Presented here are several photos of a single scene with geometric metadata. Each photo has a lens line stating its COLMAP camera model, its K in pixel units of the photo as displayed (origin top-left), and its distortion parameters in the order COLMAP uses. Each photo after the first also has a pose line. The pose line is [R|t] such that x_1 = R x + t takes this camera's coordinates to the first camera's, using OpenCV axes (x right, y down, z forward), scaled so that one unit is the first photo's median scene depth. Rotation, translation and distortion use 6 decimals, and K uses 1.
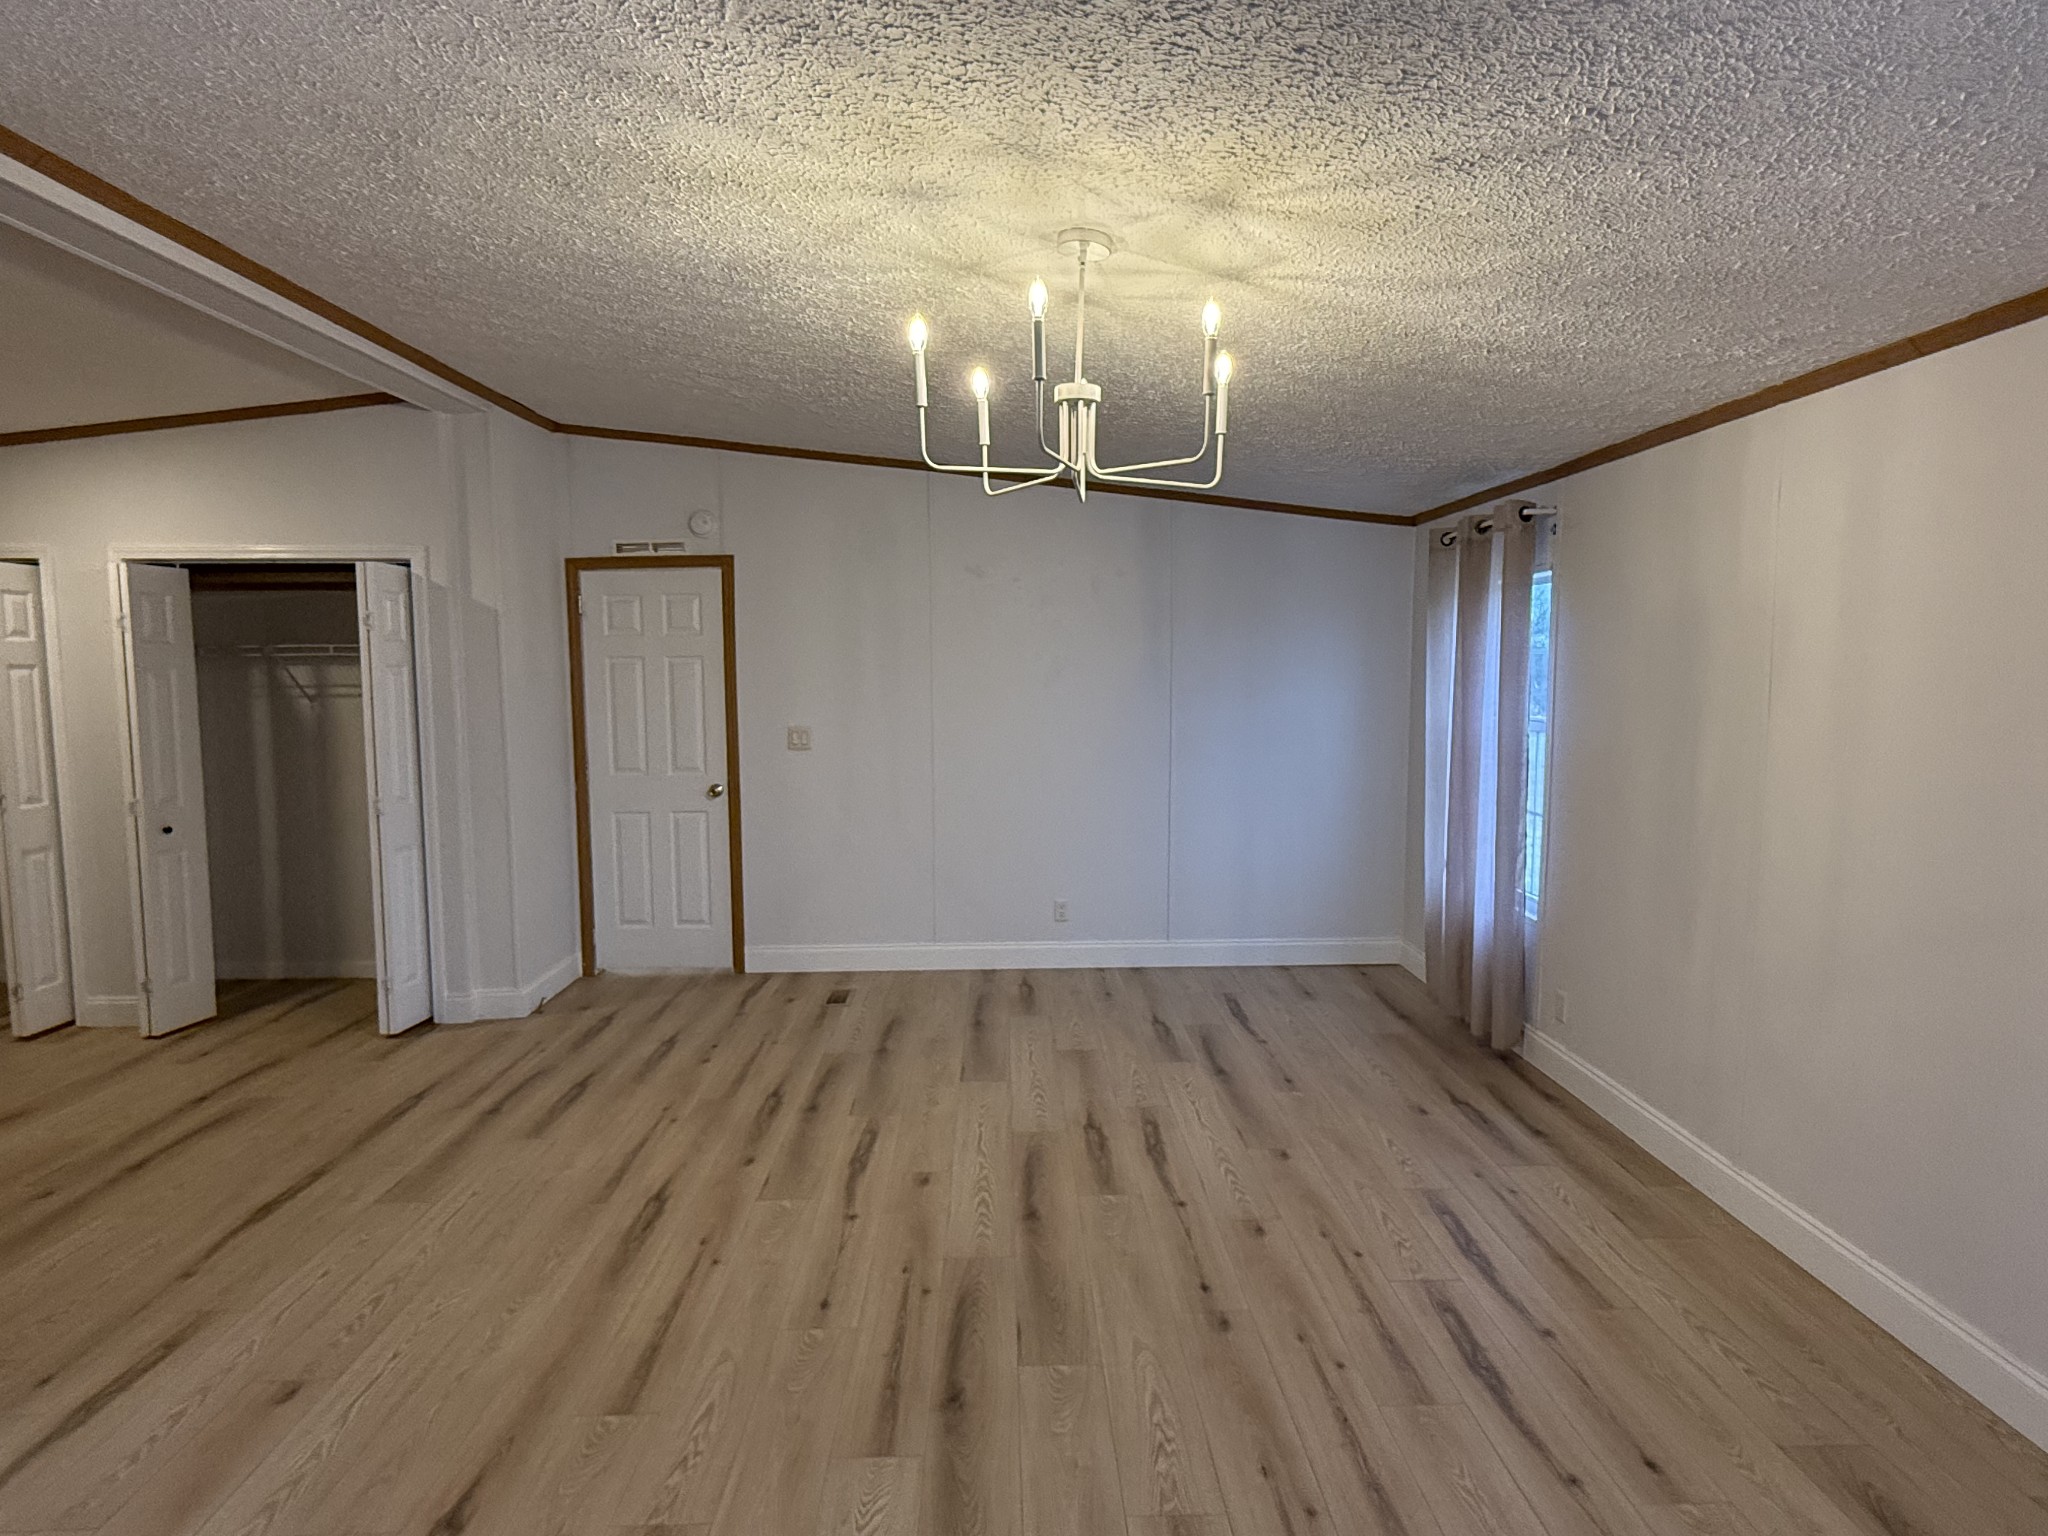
lens RADIAL K [[1156.6, 0, 1030.3], [0, 1156.6, 783.6], [0, 0, 1]] dist [-0.004054, 0.004285]
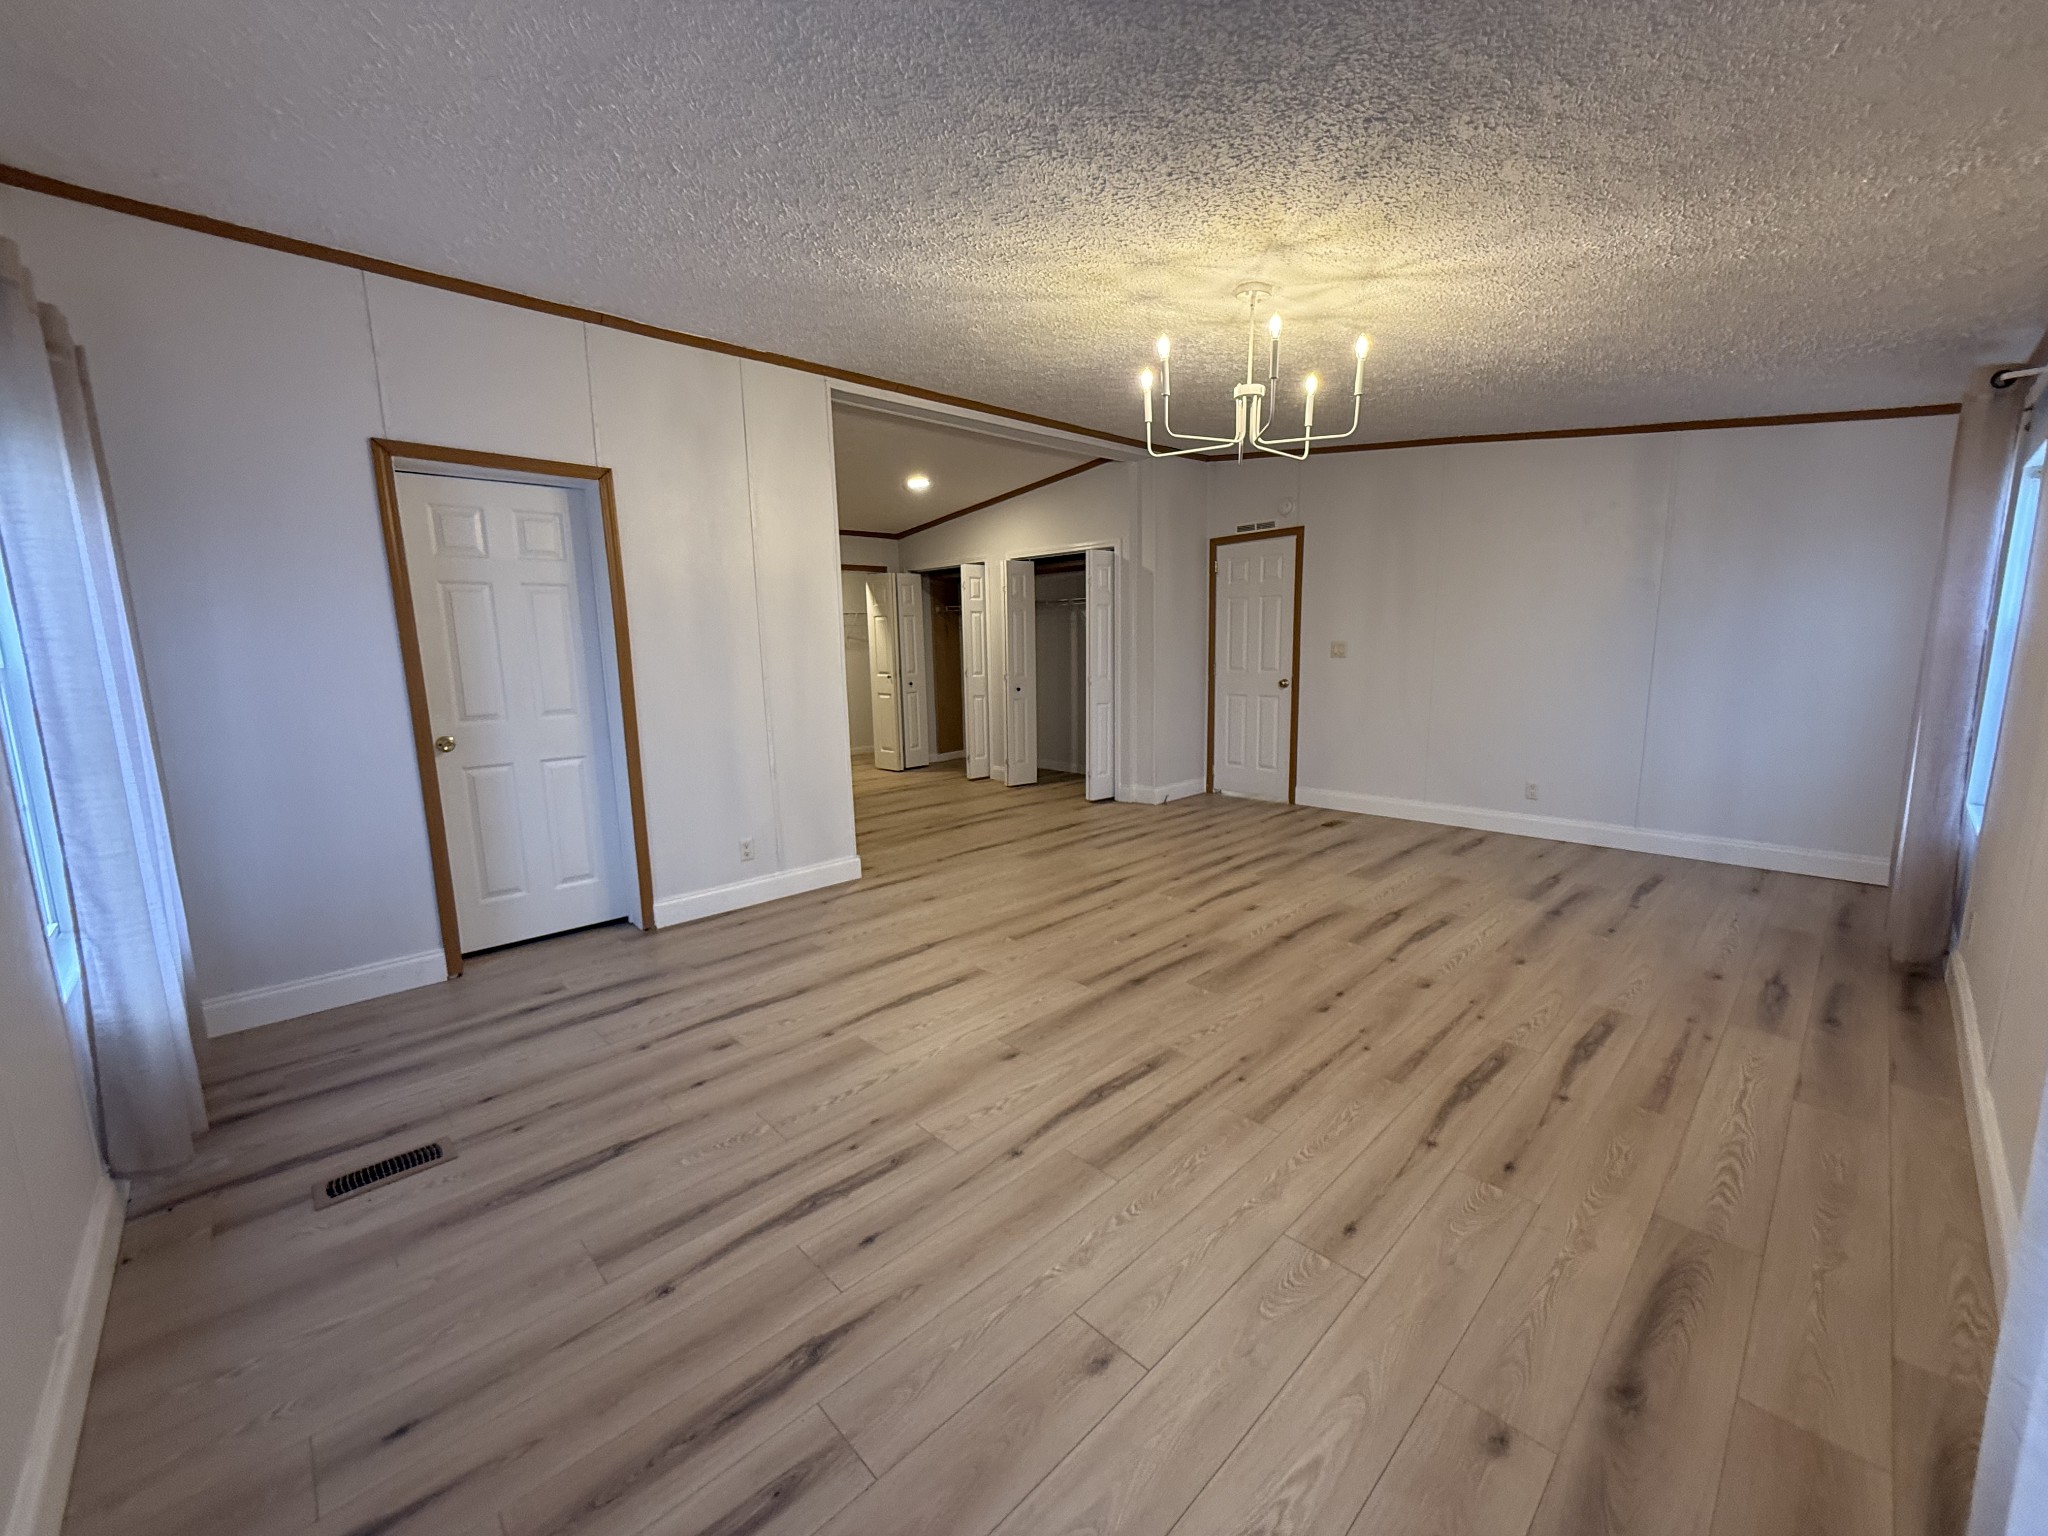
lens RADIAL K [[815.7, 0, 1016.7], [0, 815.7, 781.4], [0, 0, 1]] dist [-0.001781, -0.000586]
pose [[0.668694, 0.119197, -0.733921, 0.518670], [-0.057955, 0.992419, 0.108376, 0.065368], [0.741275, -0.029936, 0.670533, 0.000418]]
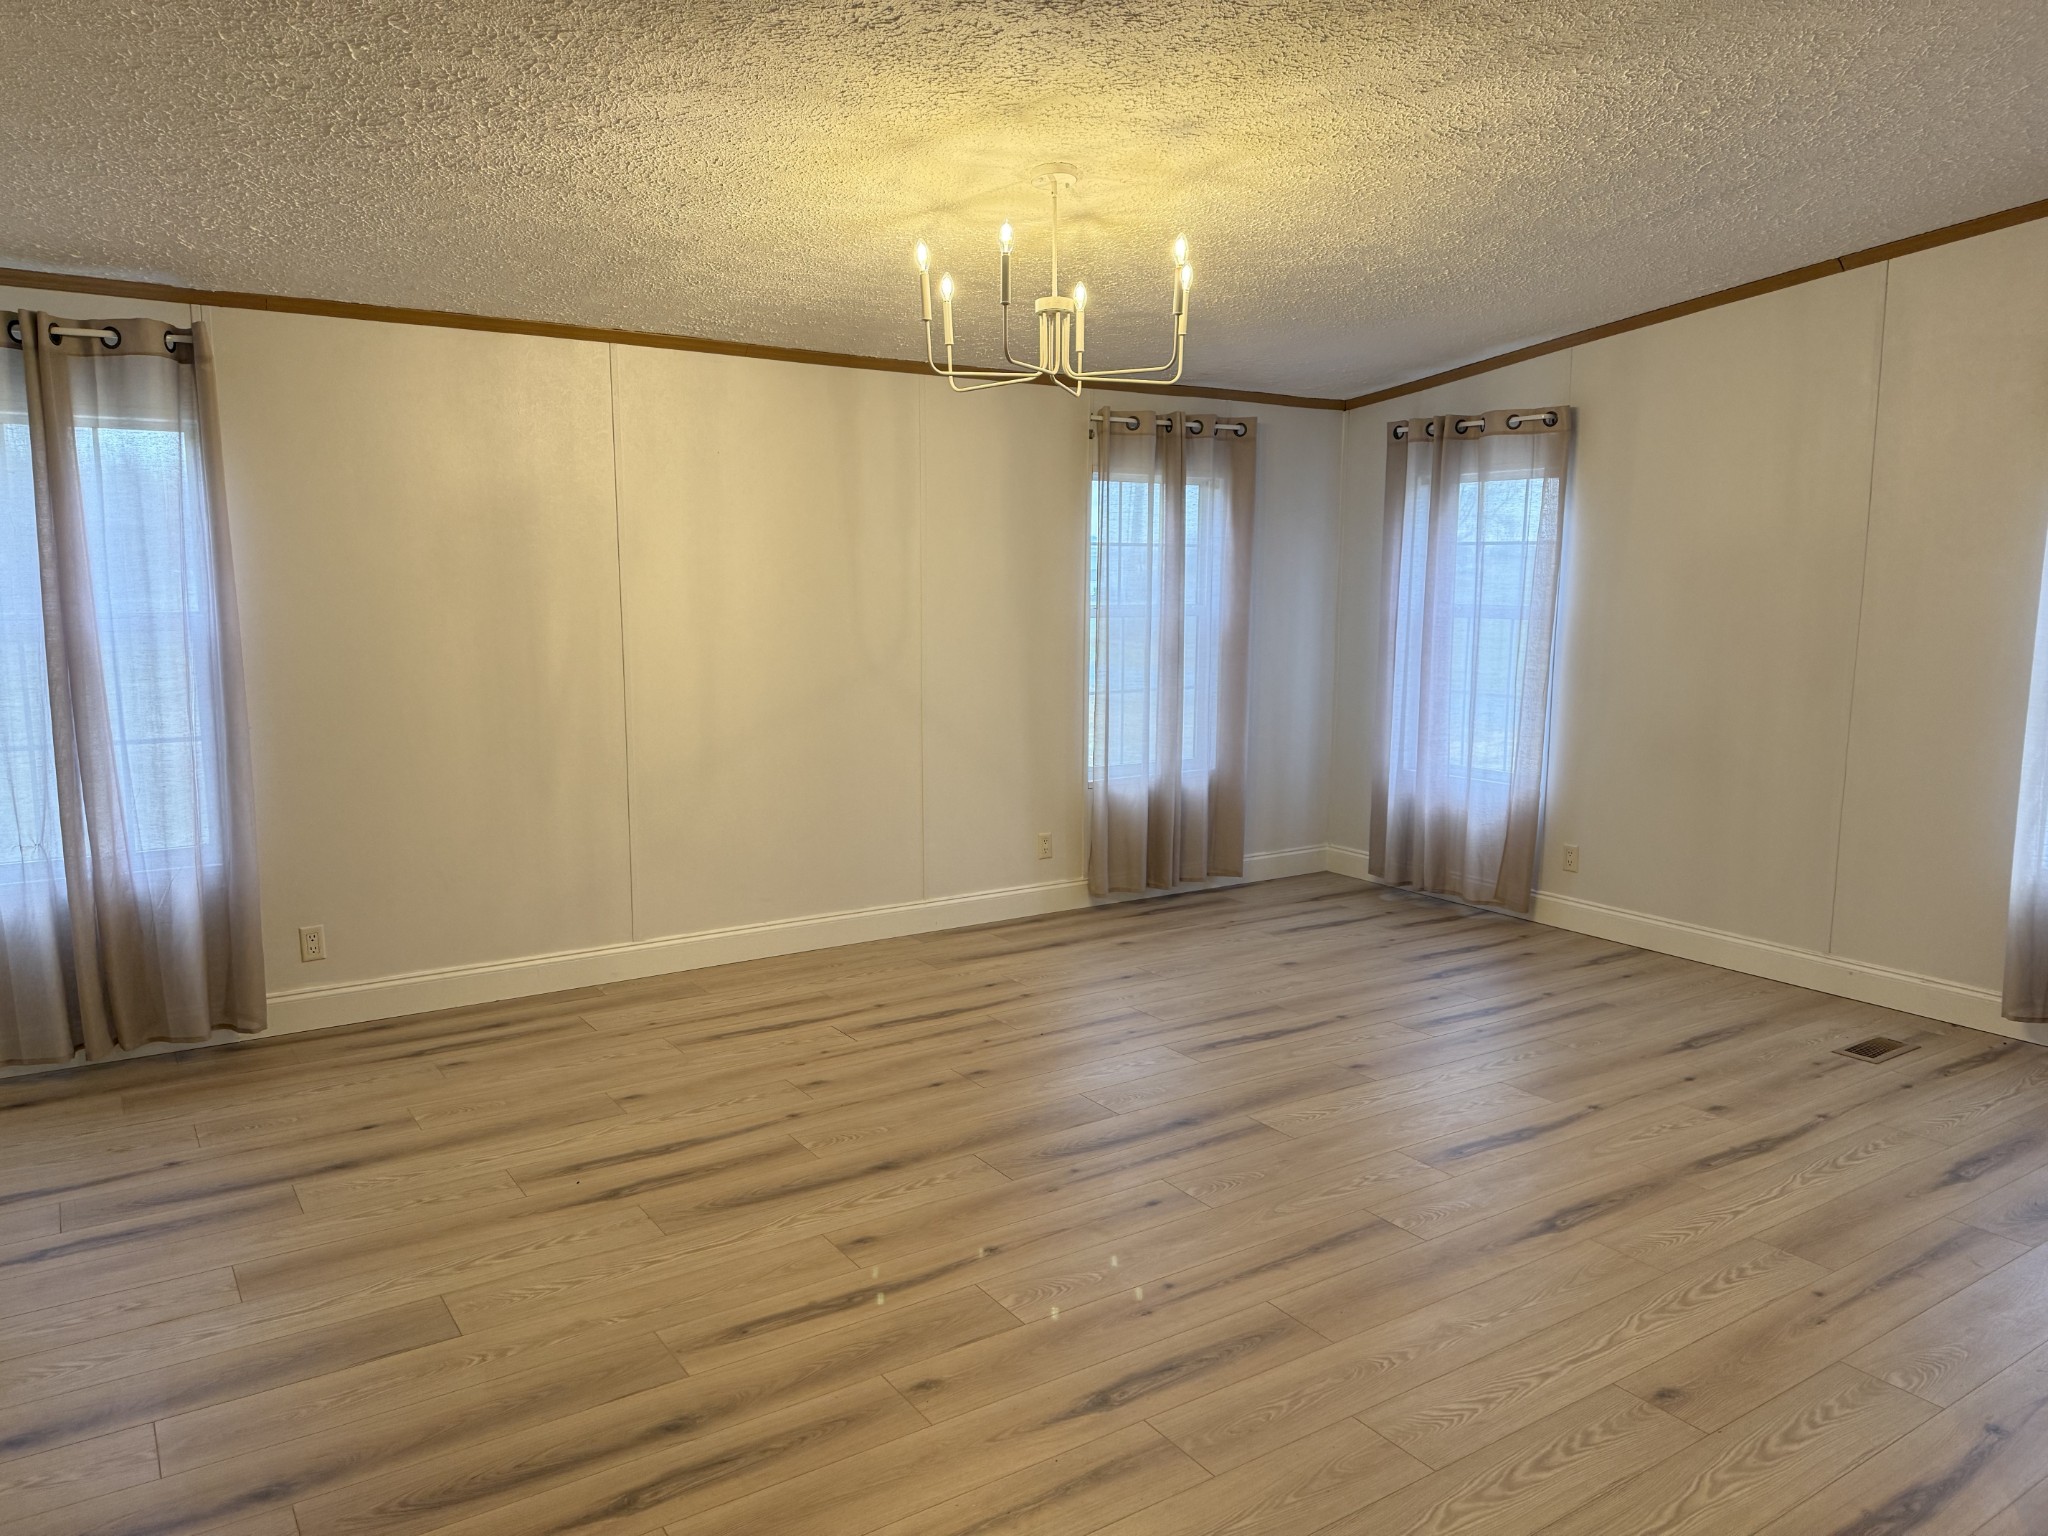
lens RADIAL K [[1425.0, 0, 1023.7], [0, 1425.0, 768.7], [0, 0, 1]] dist [0.064014, -0.074950]
pose [[-0.541079, -0.111710, 0.833519, -0.899532], [0.084248, 0.978952, 0.185891, -0.113741], [-0.836741, 0.170804, -0.520279, 1.378337]]
